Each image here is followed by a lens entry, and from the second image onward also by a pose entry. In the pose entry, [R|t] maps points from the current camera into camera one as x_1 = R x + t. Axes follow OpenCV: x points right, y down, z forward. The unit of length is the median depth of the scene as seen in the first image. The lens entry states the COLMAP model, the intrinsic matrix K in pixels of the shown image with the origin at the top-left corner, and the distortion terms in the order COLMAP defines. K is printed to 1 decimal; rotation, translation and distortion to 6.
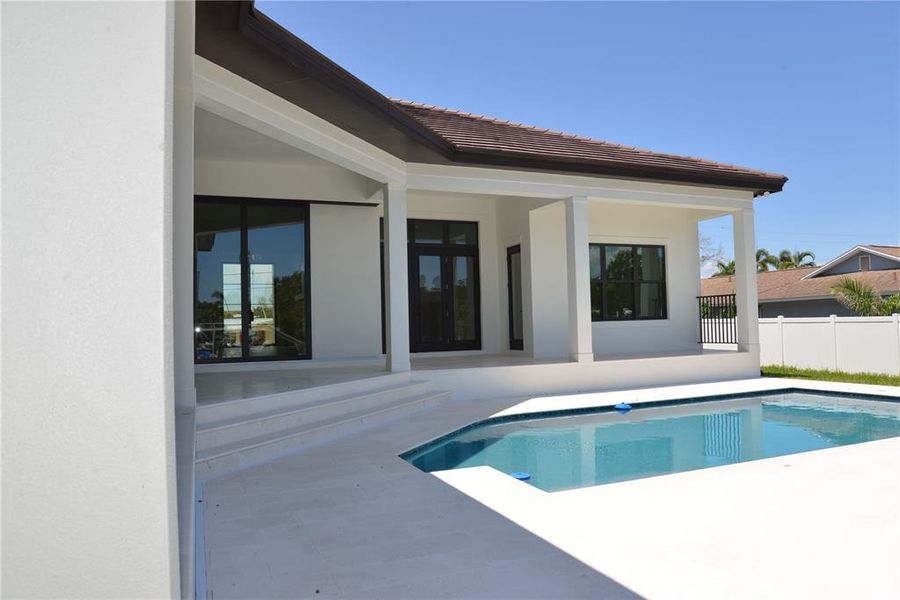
lens RADIAL K [[623.3, 0, 452.9], [0, 623.3, 302.8], [0, 0, 1]] dist [-0.040752, 0.001863]
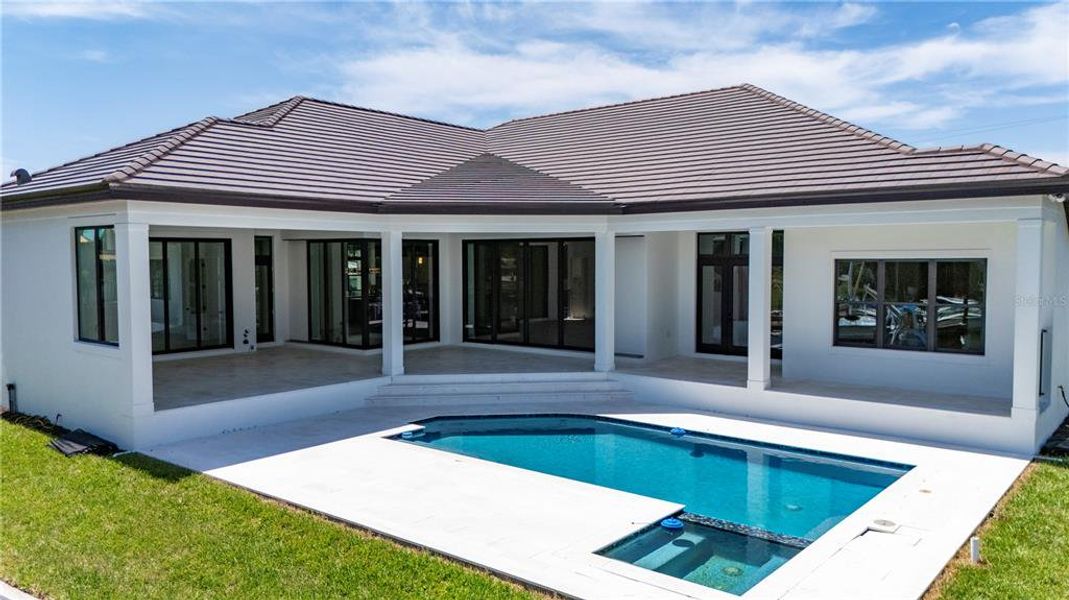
lens RADIAL K [[792.3, 0, 539.3], [0, 792.3, 296.8], [0, 0, 1]] dist [0.054946, -0.051195]
pose [[0.461548, 0.067025, -0.884580, 1.209154], [0.015720, 0.996367, 0.083698, -0.174081], [0.886976, -0.052536, 0.458818, 0.087917]]
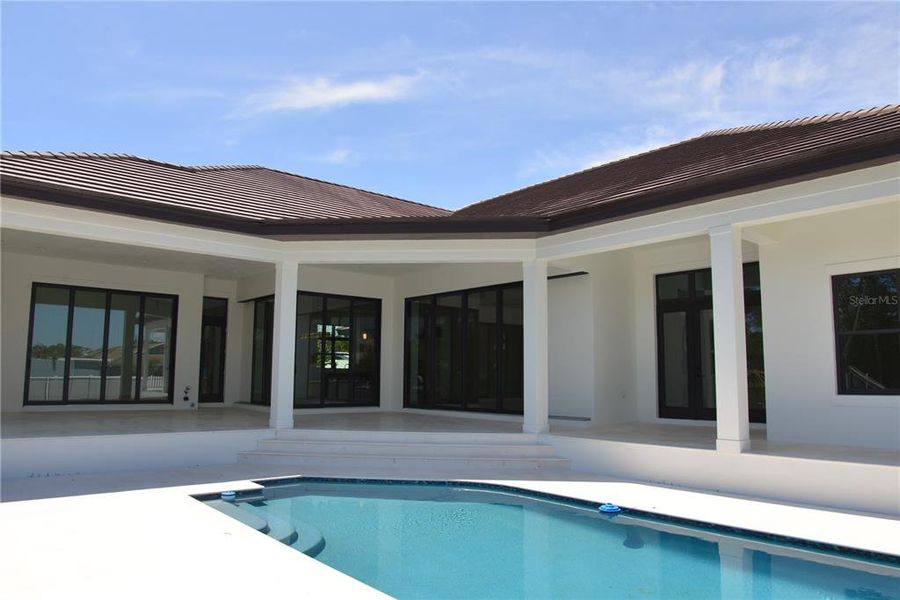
lens RADIAL K [[615.3, 0, 449.5], [0, 615.3, 287.1], [0, 0, 1]] dist [-0.067883, 0.005267]
pose [[0.293141, -0.111457, -0.949550, 0.807562], [0.012218, 0.993537, -0.112848, -0.019340], [0.955991, 0.021479, 0.292609, 0.485896]]
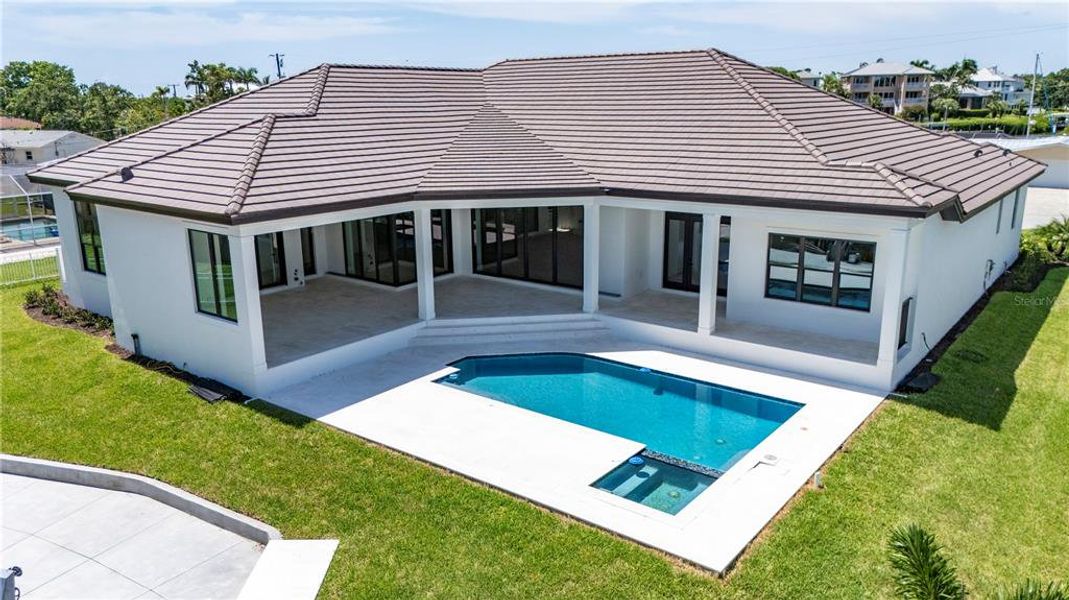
lens RADIAL K [[792.3, 0, 539.3], [0, 792.3, 296.8], [0, 0, 1]] dist [0.054946, -0.051195]
pose [[0.487861, 0.232268, -0.841453, 1.504736], [0.021663, 0.960432, 0.277670, -0.482852], [0.872652, -0.153693, 0.463526, -0.121057]]
